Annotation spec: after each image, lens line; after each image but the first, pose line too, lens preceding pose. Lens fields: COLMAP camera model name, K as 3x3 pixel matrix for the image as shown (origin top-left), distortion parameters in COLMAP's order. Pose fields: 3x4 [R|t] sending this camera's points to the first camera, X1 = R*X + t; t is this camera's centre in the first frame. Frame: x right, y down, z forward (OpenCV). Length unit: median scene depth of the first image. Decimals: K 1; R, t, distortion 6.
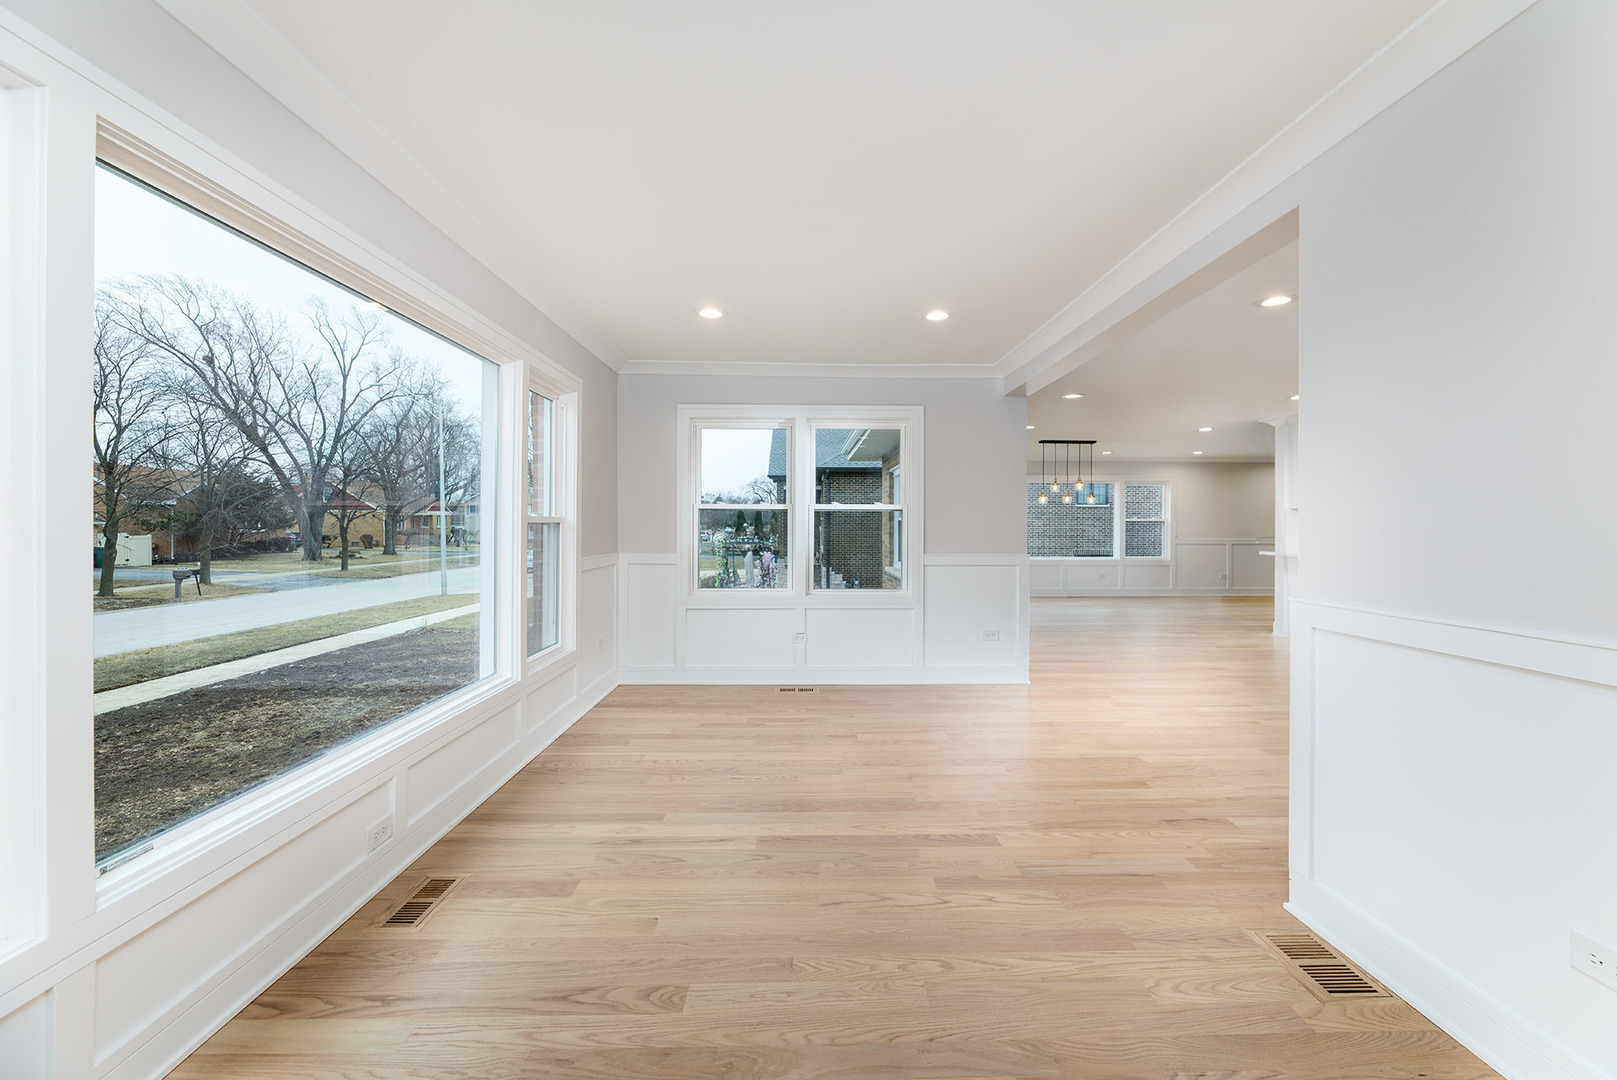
lens RADIAL K [[652.4, 0, 827.9], [0, 652.4, 527.4], [0, 0, 1]] dist [-0.001138, -0.000272]
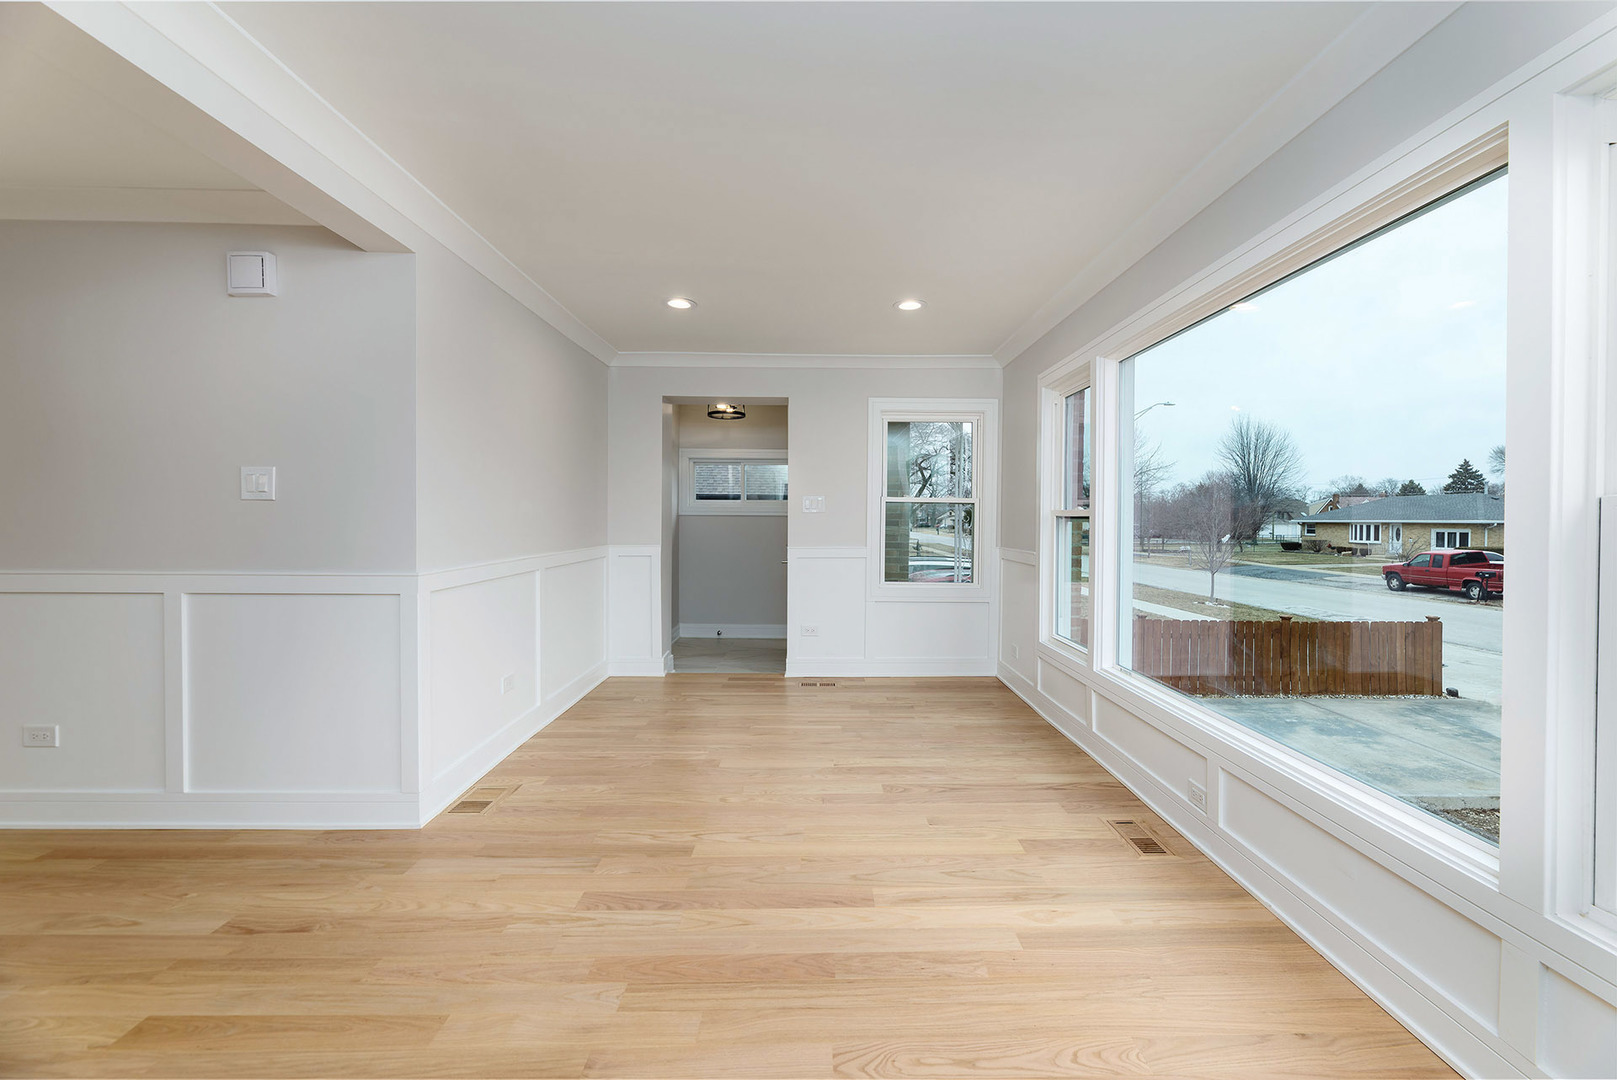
lens RADIAL K [[656.6, 0, 829.4], [0, 656.6, 527.9], [0, 0, 1]] dist [-0.002192, -0.000022]
pose [[-0.999932, -0.006987, 0.009381, -0.051964], [-0.006799, 0.999780, 0.019848, -0.004507], [-0.009518, 0.019783, -0.999759, 1.647653]]
